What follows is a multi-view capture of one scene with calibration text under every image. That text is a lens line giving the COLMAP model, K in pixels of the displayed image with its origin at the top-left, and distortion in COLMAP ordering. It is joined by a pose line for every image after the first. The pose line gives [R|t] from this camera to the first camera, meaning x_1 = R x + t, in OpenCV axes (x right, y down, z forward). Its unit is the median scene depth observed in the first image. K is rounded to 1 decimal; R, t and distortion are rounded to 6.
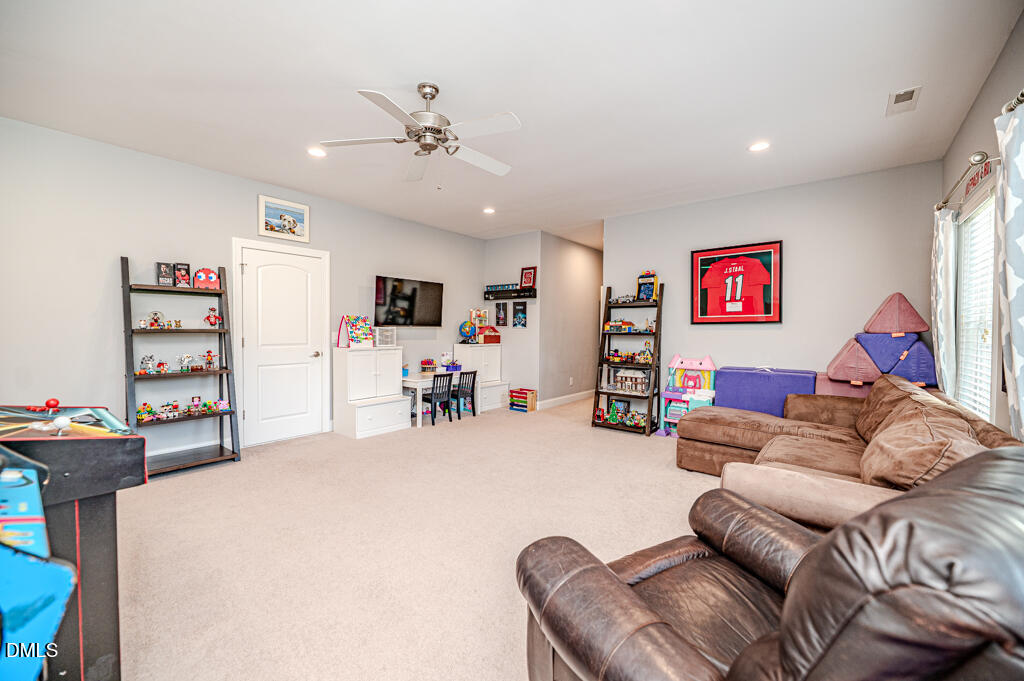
lens RADIAL K [[411.3, 0, 512.5], [0, 411.3, 337.1], [0, 0, 1]] dist [-0.001322, -0.002315]
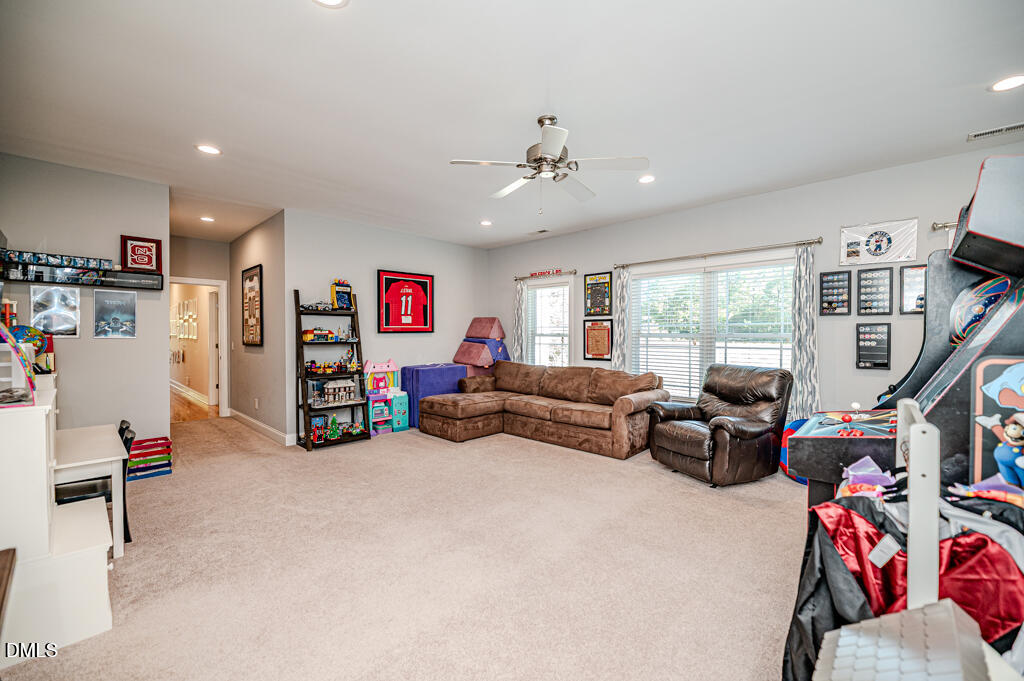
lens RADIAL K [[411.3, 0, 512.1], [0, 411.3, 337.4], [0, 0, 1]] dist [-0.001322, -0.002315]
pose [[0.087244, -0.016047, 0.996058, -0.676505], [0.016471, 0.999757, 0.014664, -0.029730], [-0.996051, 0.015127, 0.087487, 0.528506]]
